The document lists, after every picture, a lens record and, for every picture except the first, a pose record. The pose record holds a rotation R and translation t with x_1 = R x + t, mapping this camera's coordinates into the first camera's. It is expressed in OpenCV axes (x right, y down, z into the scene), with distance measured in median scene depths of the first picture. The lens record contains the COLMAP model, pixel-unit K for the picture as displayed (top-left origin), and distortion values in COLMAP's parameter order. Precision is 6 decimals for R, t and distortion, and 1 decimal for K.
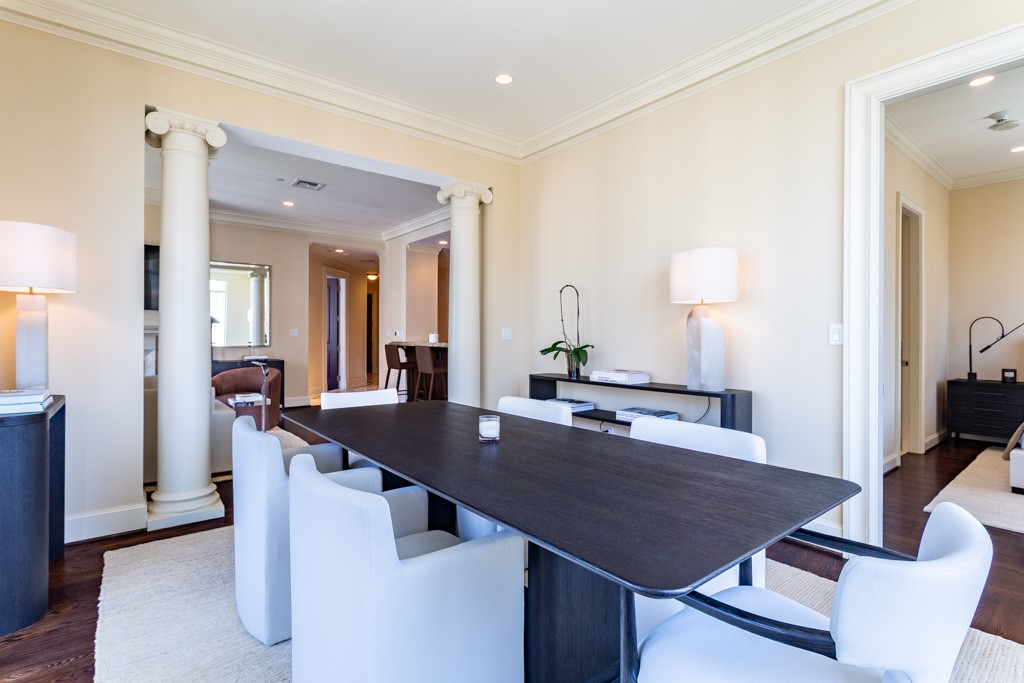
lens RADIAL K [[489.0, 0, 511.0], [0, 489.0, 336.5], [0, 0, 1]] dist [0.000716, 0.002610]
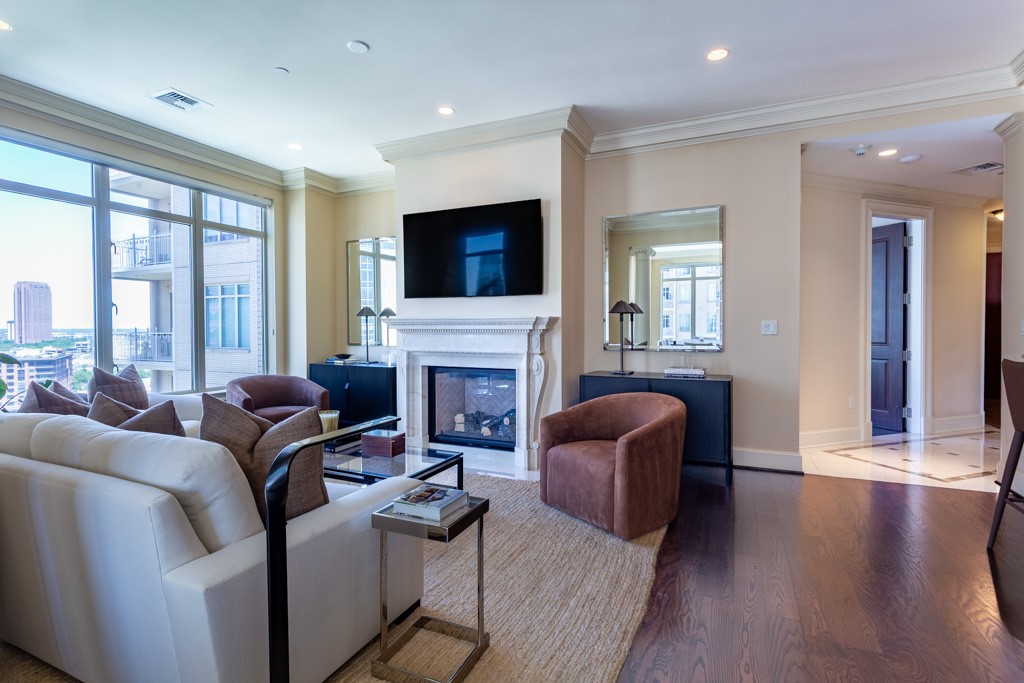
lens RADIAL K [[489.0, 0, 511.2], [0, 489.0, 336.4], [0, 0, 1]] dist [0.000716, 0.002610]
pose [[0.447999, 0.009522, -0.893983, -0.075489], [0.001372, 0.999935, 0.011338, -0.002961], [0.894033, -0.006306, 0.447957, 0.391947]]
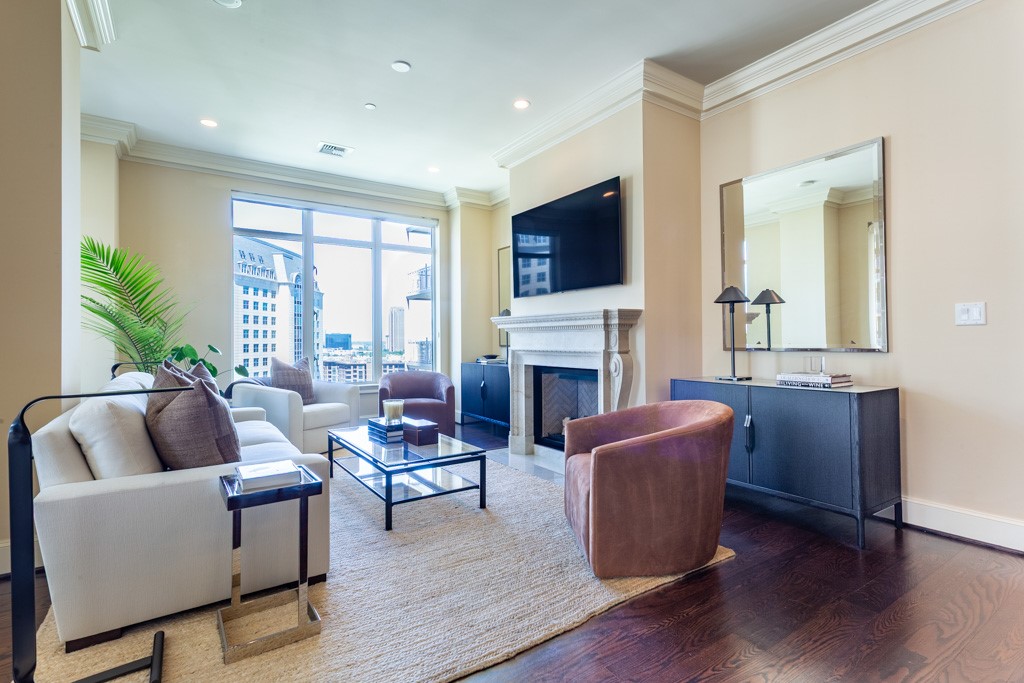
lens RADIAL K [[489.0, 0, 510.6], [0, 489.0, 335.8], [0, 0, 1]] dist [0.000716, 0.002610]
pose [[-0.083152, -0.012727, -0.996456, -0.068173], [0.004891, 0.999901, -0.013179, 0.008167], [0.996525, -0.005970, -0.083082, 0.542578]]
